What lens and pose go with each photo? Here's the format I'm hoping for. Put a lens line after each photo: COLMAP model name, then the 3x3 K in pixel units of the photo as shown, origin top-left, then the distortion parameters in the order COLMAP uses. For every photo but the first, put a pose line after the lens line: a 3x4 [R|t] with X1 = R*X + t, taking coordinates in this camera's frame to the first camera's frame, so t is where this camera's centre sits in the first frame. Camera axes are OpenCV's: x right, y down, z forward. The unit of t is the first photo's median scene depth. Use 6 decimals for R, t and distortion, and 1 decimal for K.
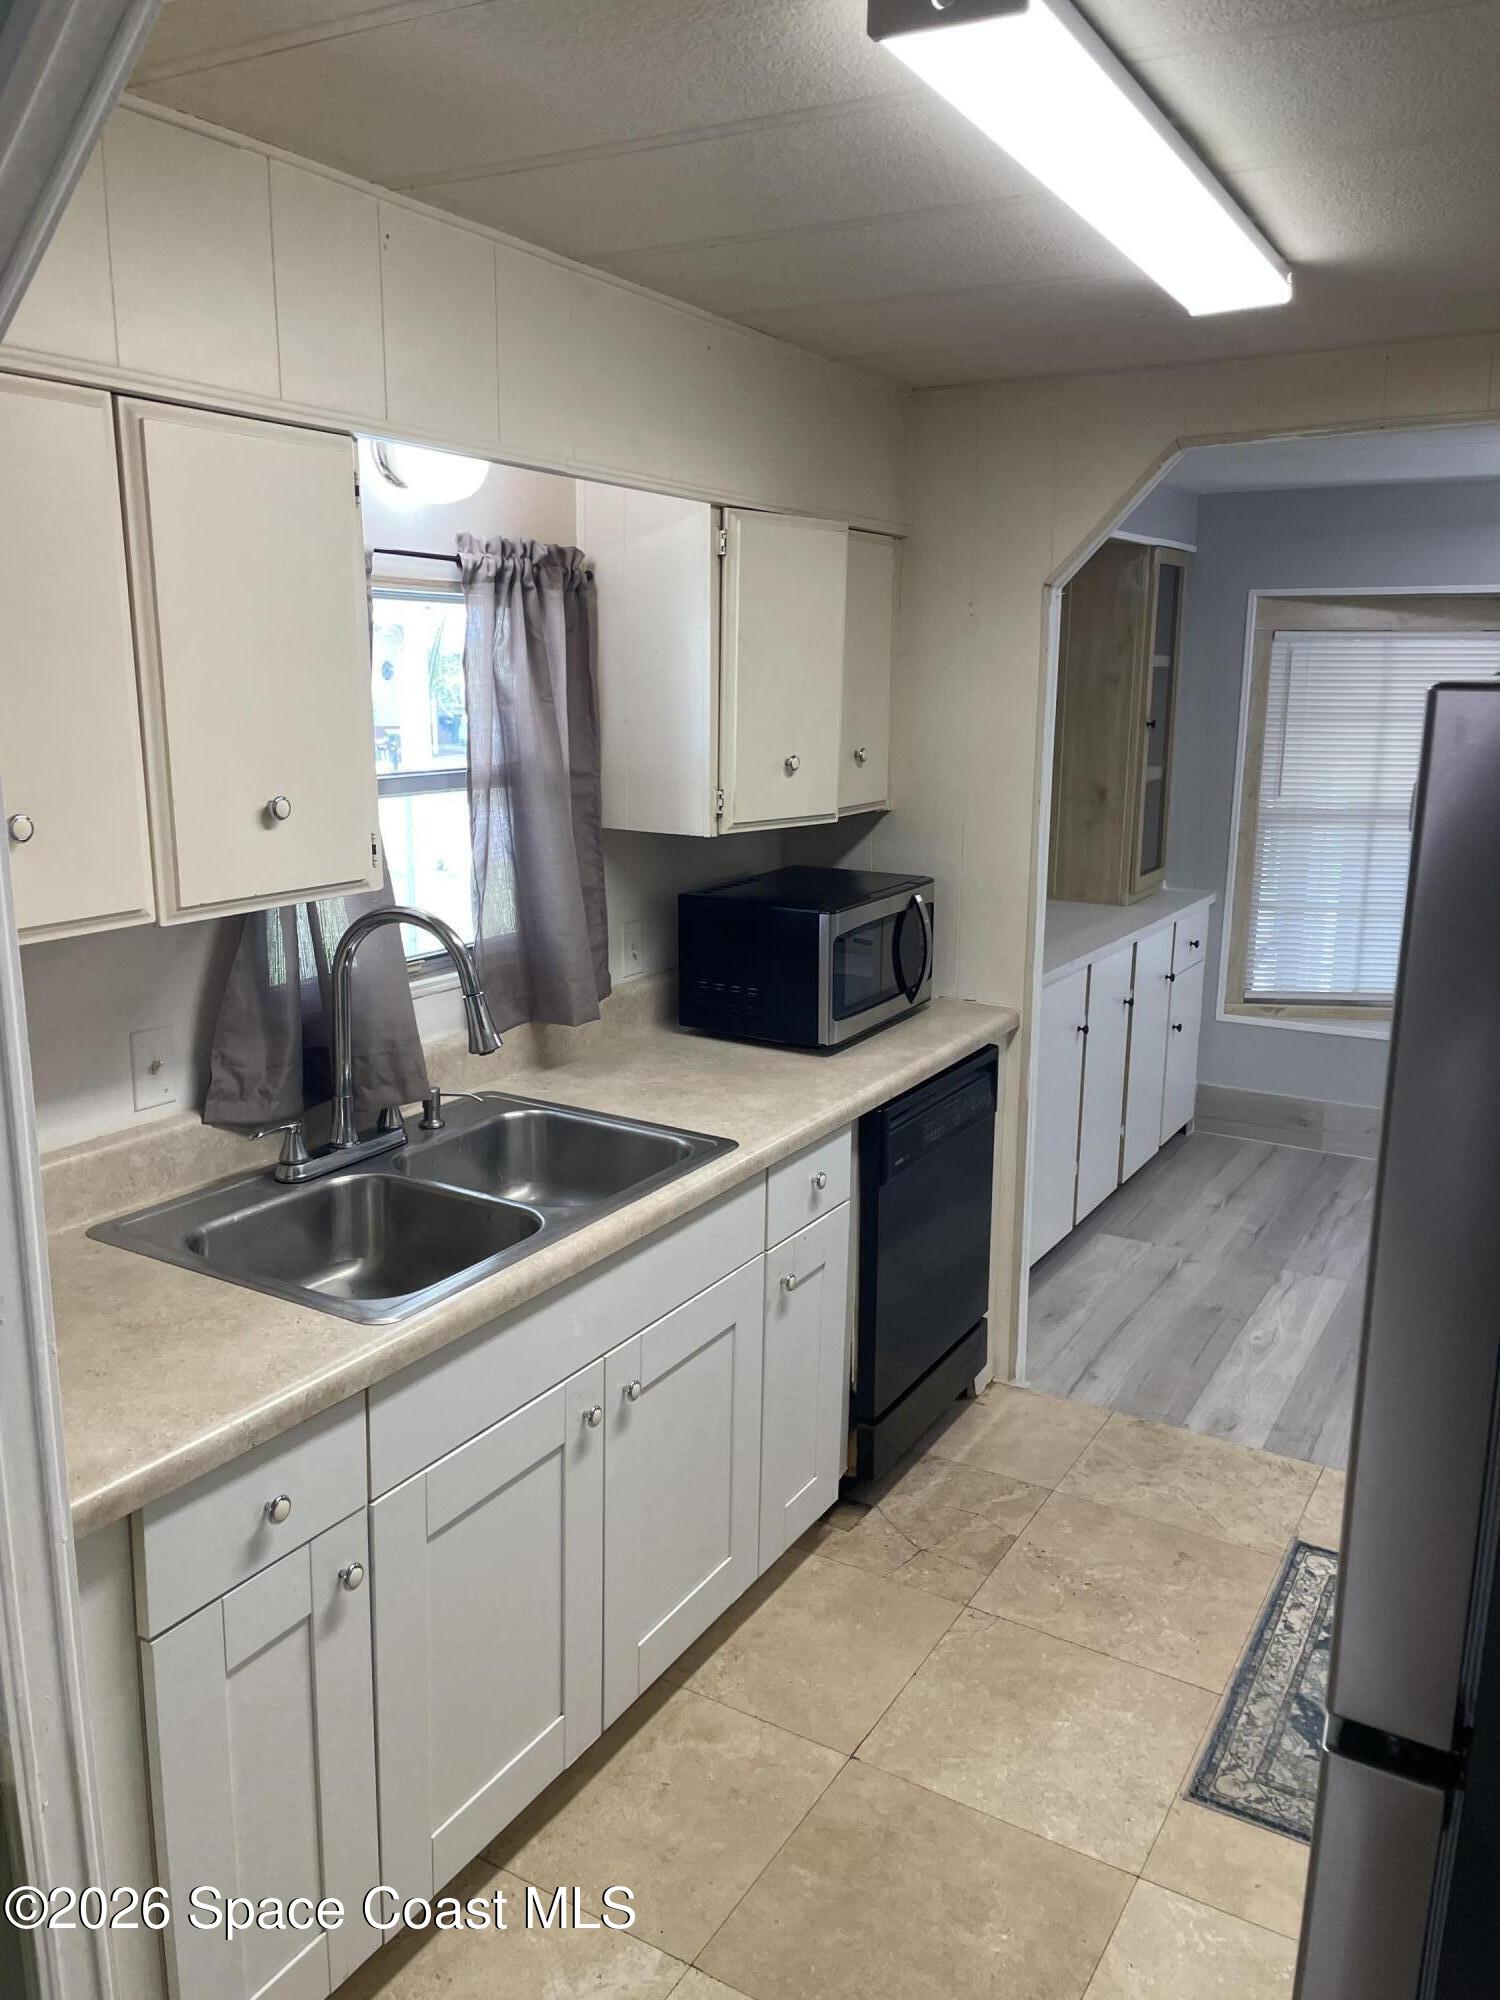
lens RADIAL K [[1523.5, 0, 779.9], [0, 1523.5, 981.3], [0, 0, 1]] dist [0.098242, -0.133610]
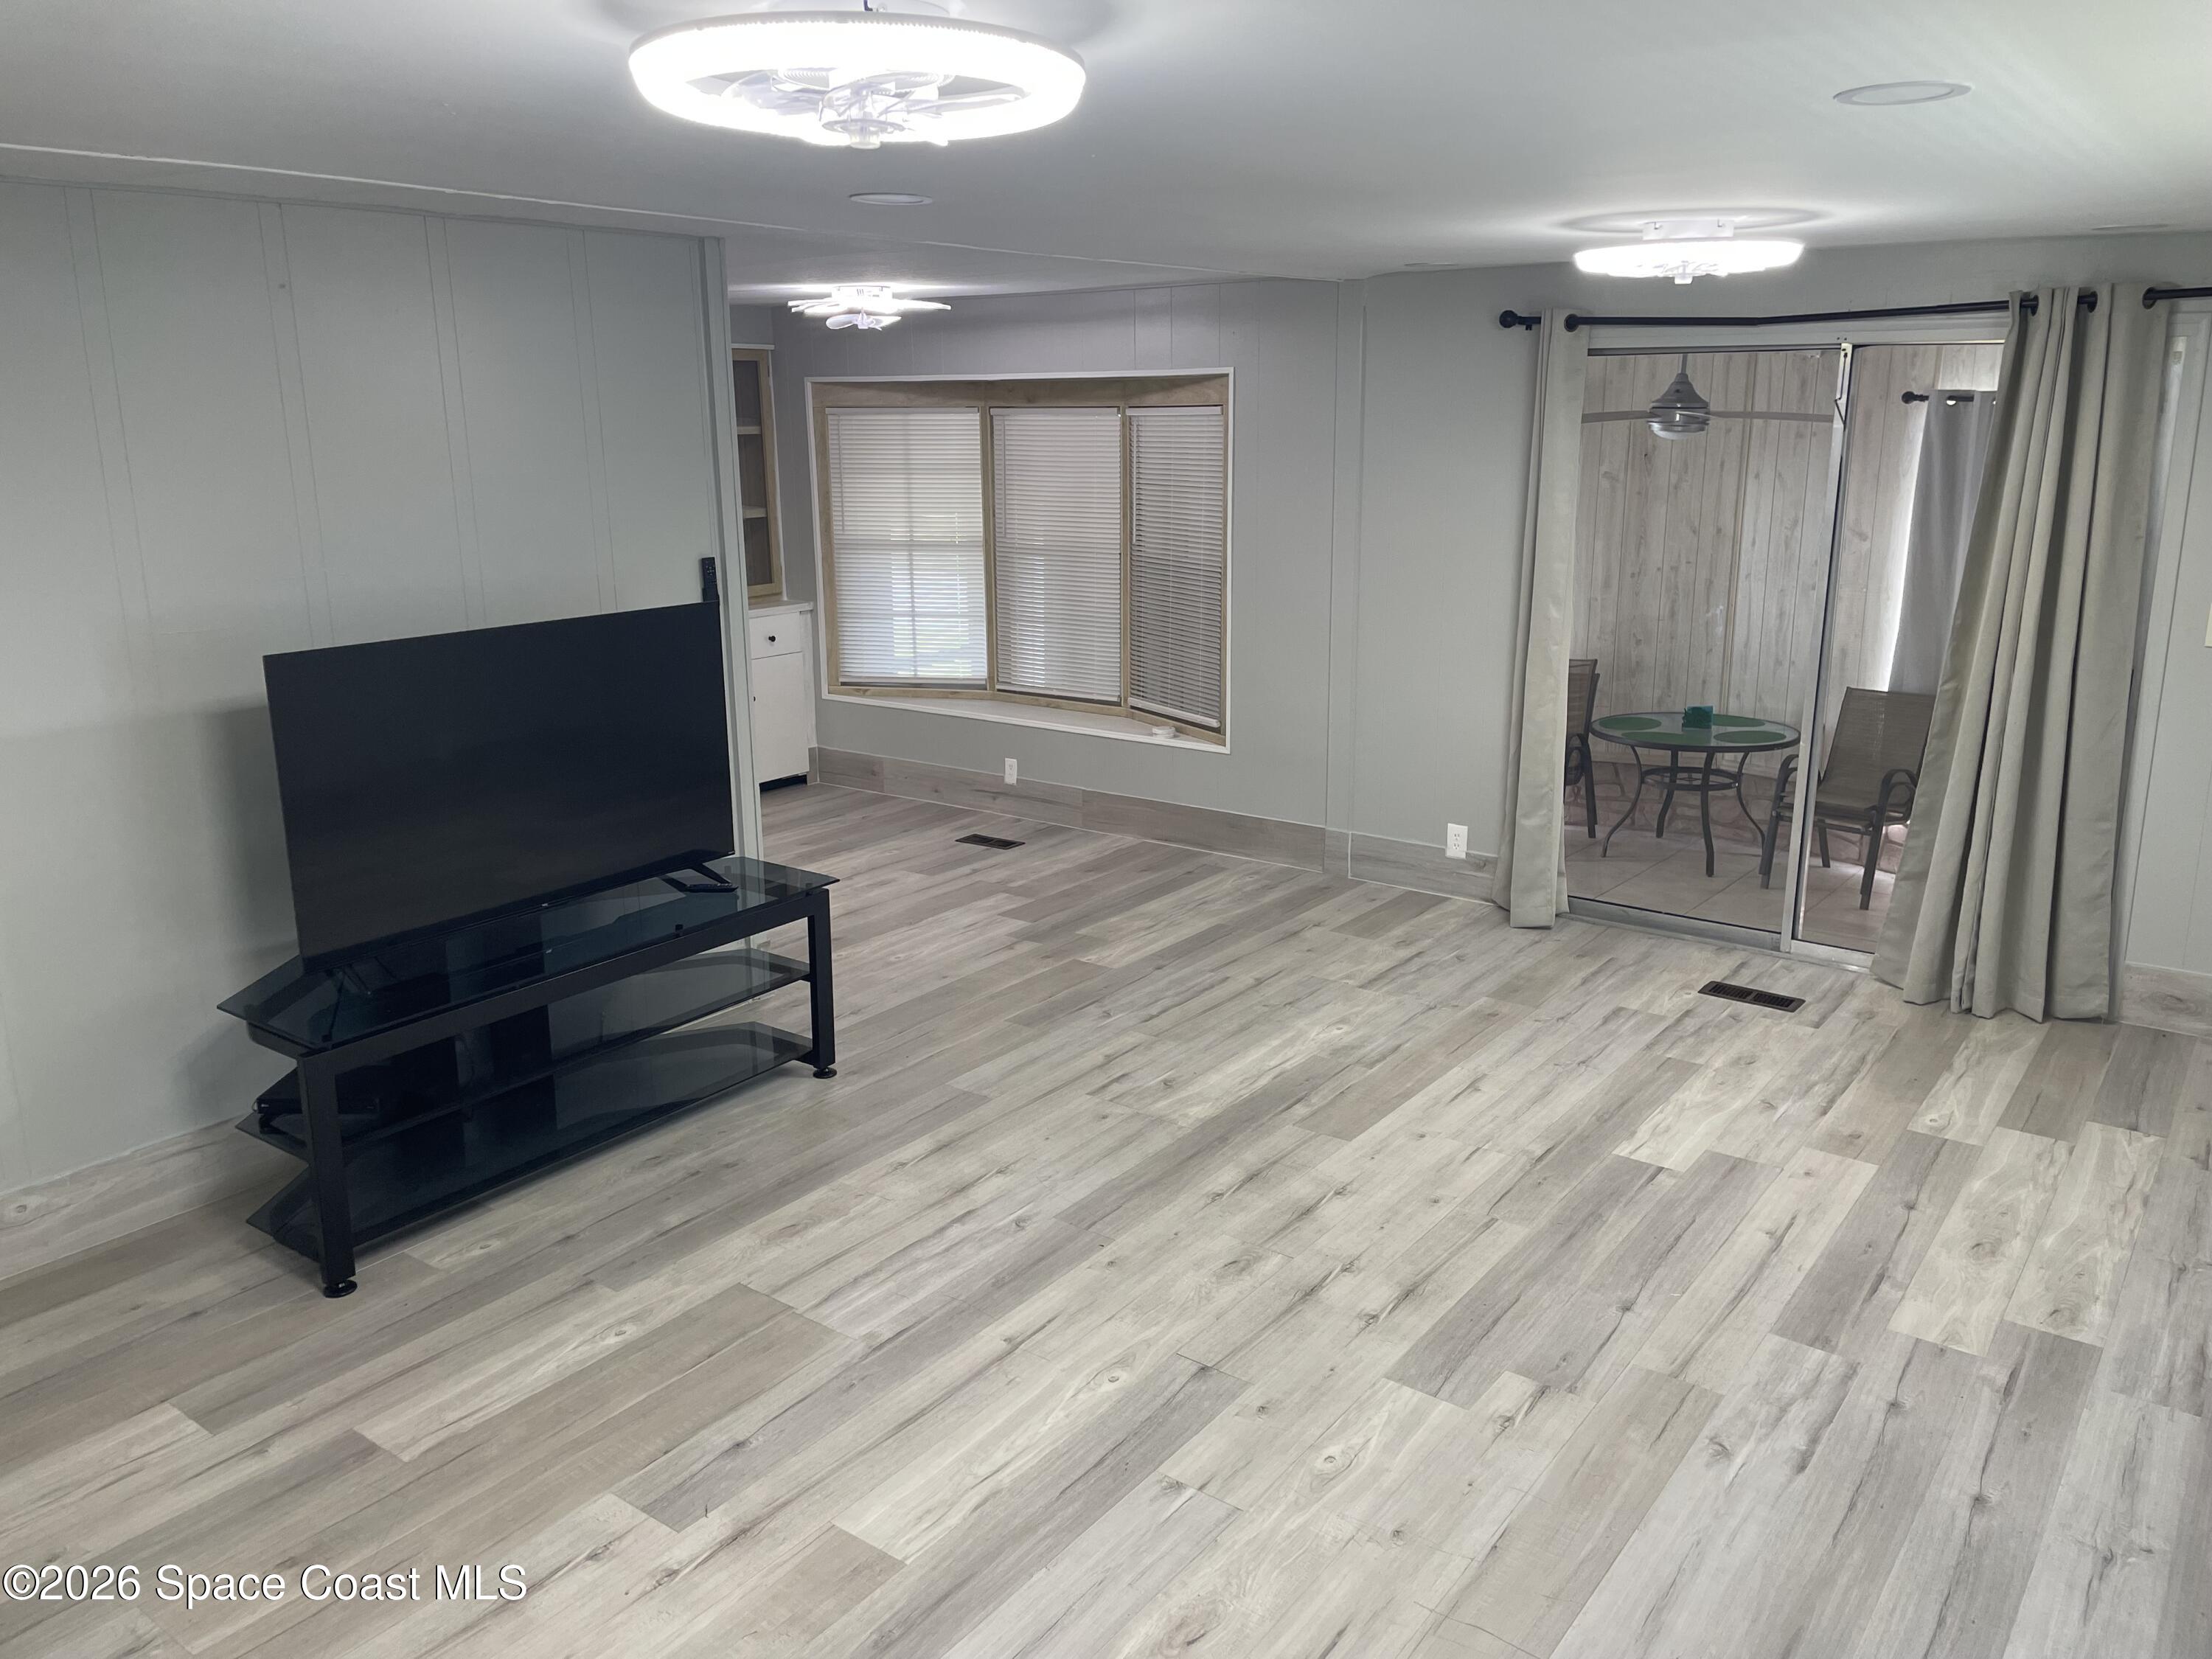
lens RADIAL K [[1661.6, 0, 1102.3], [0, 1661.6, 793.2], [0, 0, 1]] dist [0.096982, -0.126092]
pose [[0.993299, 0.004740, -0.115474, 0.736738], [-0.002873, 0.999863, 0.016330, 0.088102], [0.115536, -0.015889, 0.993176, -0.447271]]
